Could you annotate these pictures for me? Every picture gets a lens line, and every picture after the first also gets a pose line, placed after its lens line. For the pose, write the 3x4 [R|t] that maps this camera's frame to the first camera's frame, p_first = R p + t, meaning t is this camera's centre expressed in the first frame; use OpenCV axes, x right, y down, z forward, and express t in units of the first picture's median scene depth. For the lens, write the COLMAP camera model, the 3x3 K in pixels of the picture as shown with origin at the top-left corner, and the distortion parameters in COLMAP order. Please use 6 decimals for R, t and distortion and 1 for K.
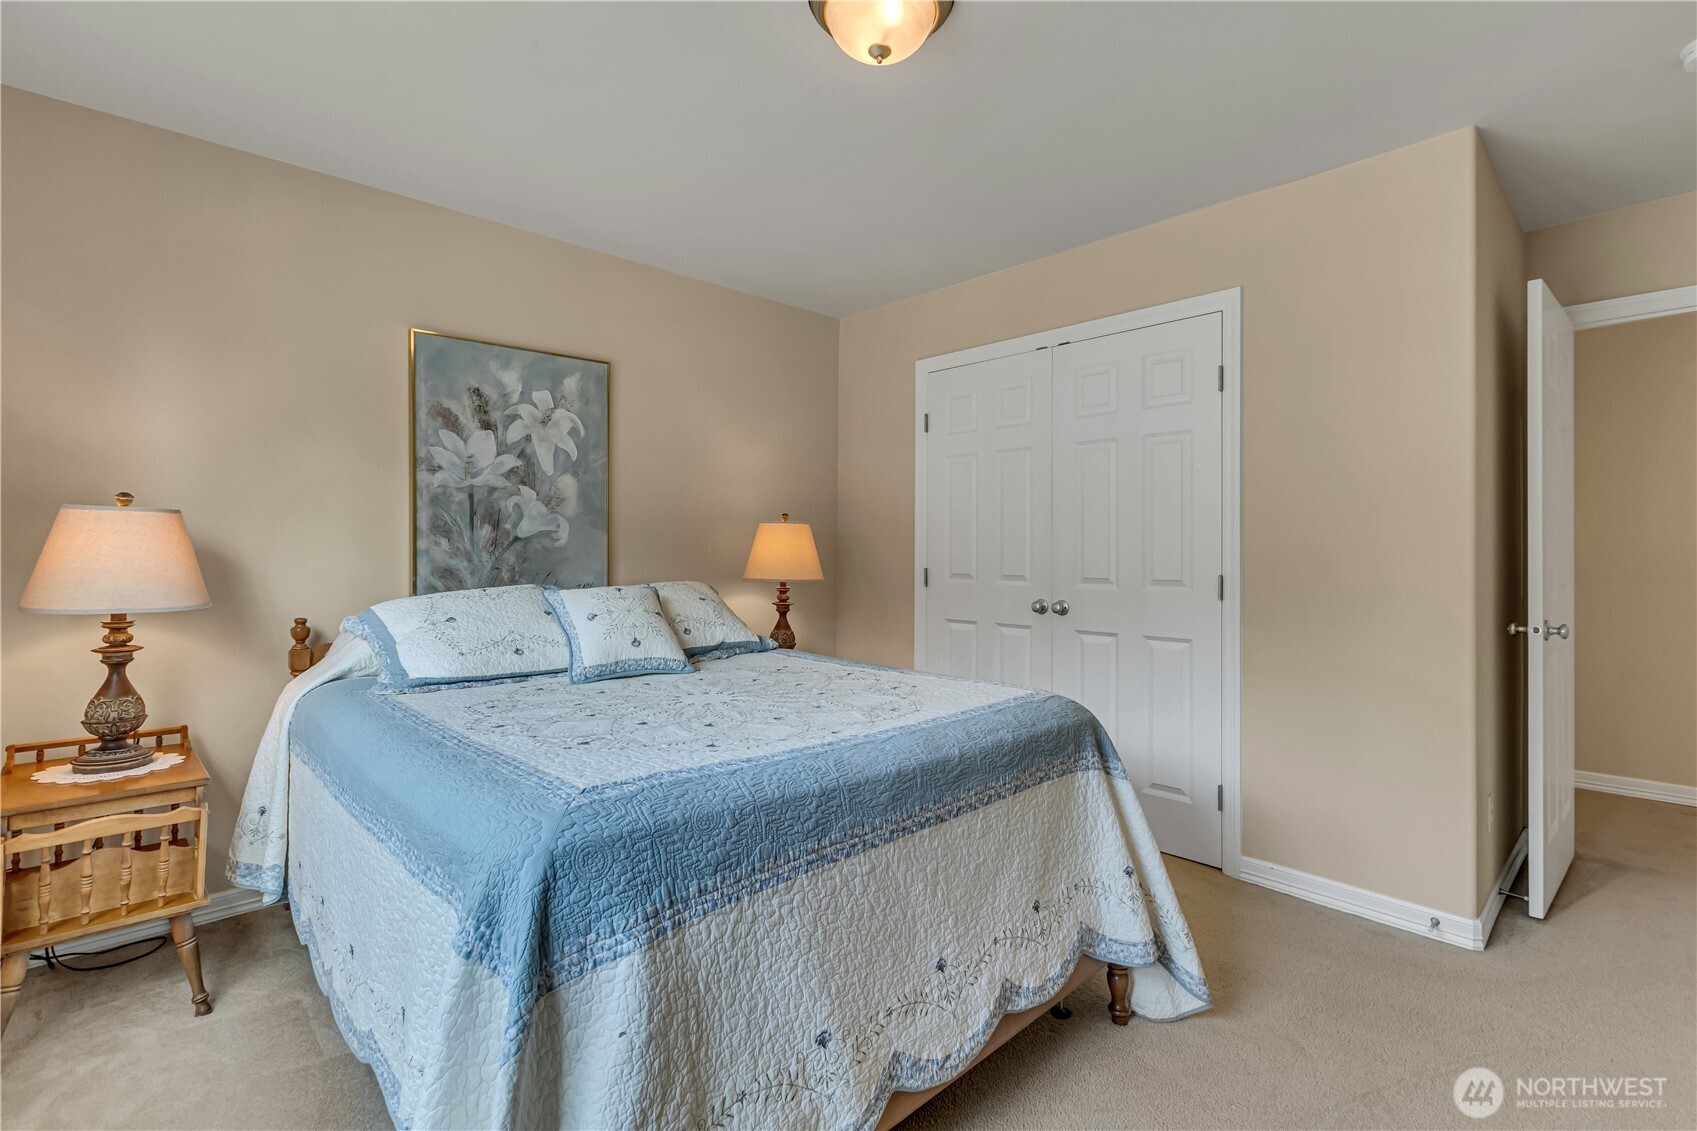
lens RADIAL K [[795.6, 0, 859.5], [0, 795.6, 529.5], [0, 0, 1]] dist [-0.000343, -0.000267]
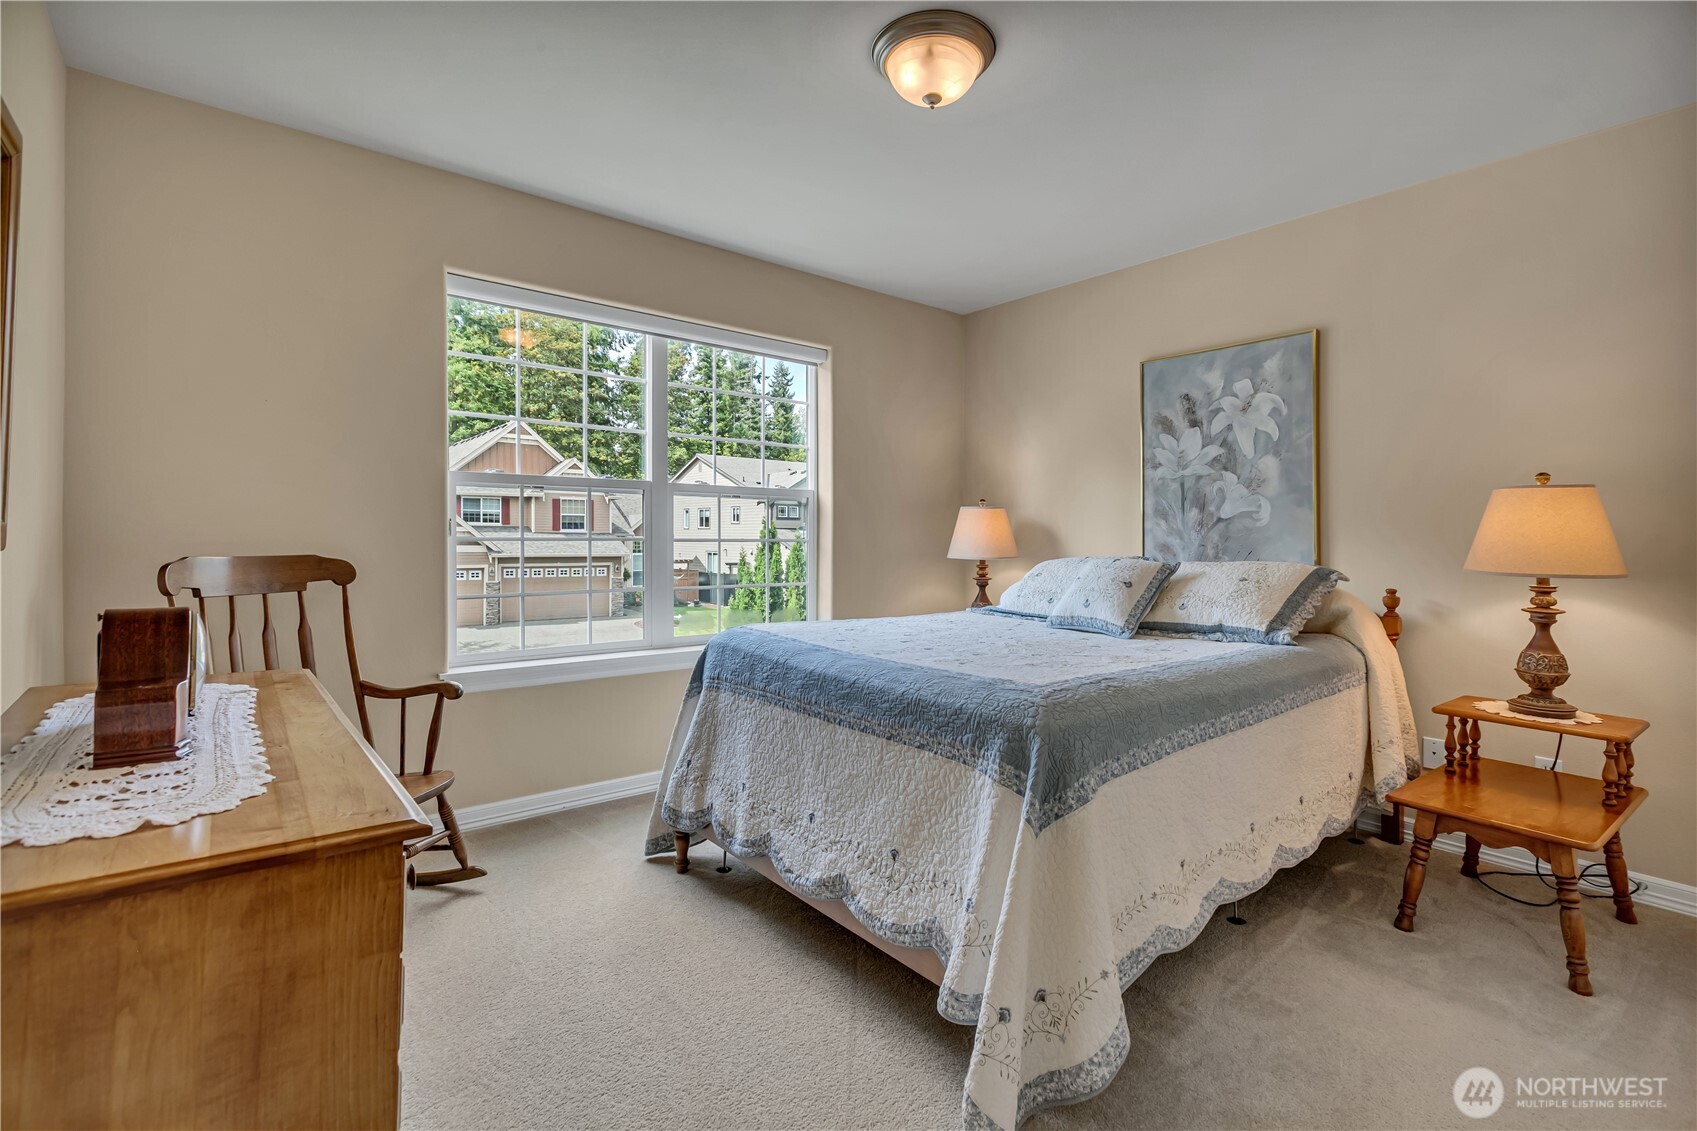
lens RADIAL K [[795.6, 0, 859.5], [0, 795.6, 529.5], [0, 0, 1]] dist [-0.000343, -0.000267]
pose [[-0.096673, -0.010226, -0.995264, 0.736432], [0.013837, 0.999837, -0.011617, 0.031996], [0.995220, -0.014895, -0.096516, 0.611311]]
